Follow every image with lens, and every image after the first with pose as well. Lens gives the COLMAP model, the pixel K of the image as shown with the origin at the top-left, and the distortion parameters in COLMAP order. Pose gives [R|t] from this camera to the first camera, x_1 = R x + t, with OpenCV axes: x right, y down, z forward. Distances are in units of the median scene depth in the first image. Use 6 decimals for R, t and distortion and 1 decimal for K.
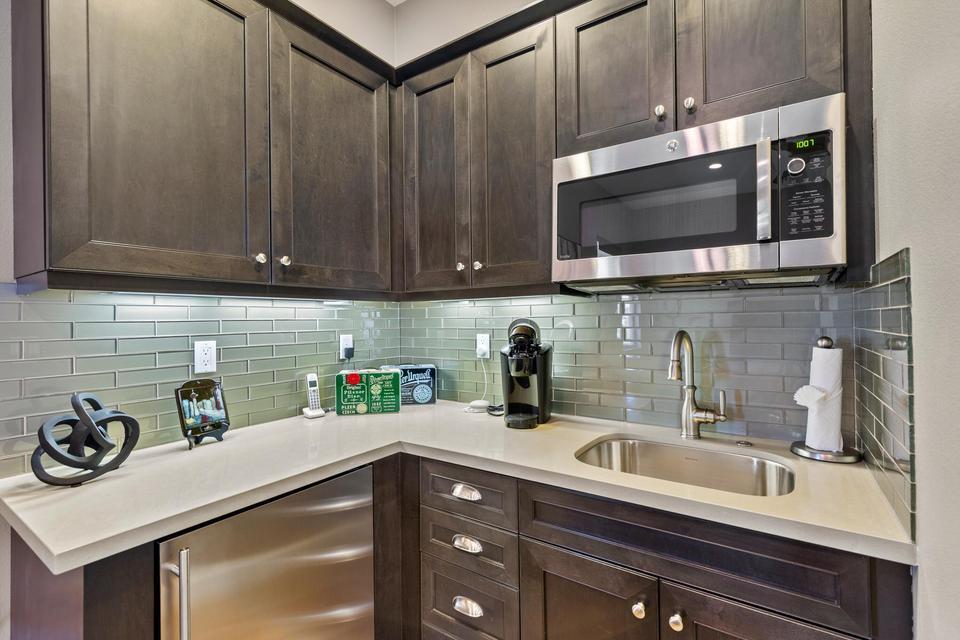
lens RADIAL K [[437.8, 0, 480.0], [0, 437.8, 320.0], [0, 0, 1]] dist [0.001633, -0.000015]
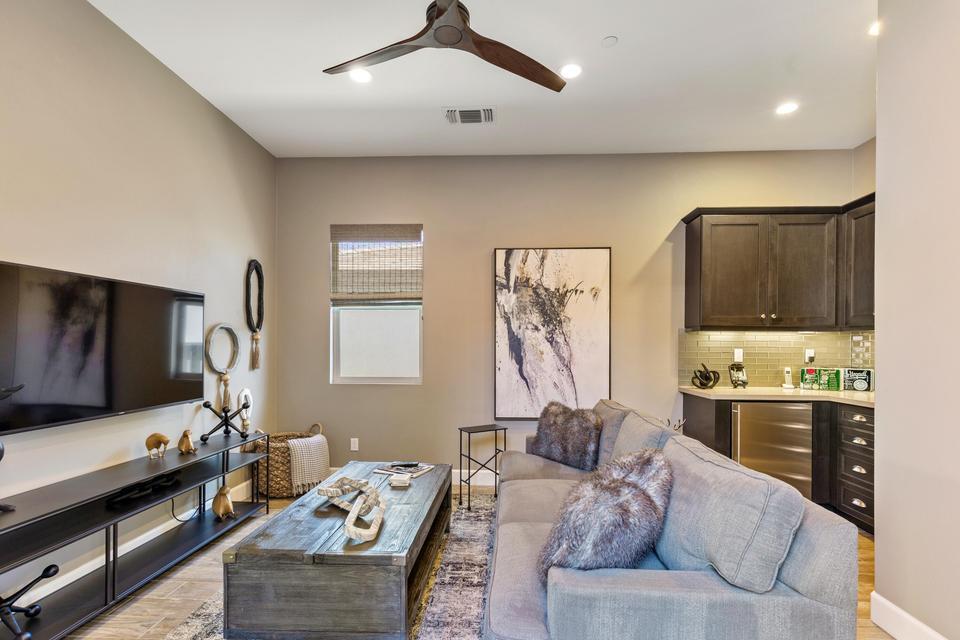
lens RADIAL K [[442.7, 0, 484.0], [0, 442.7, 348.6], [0, 0, 1]] dist [0.000036, -0.000161]
pose [[0.525267, 0.015513, -0.850796, 0.639055], [-0.015082, 0.999846, 0.008919, 0.036872], [0.850804, 0.008146, 0.525420, -1.316036]]
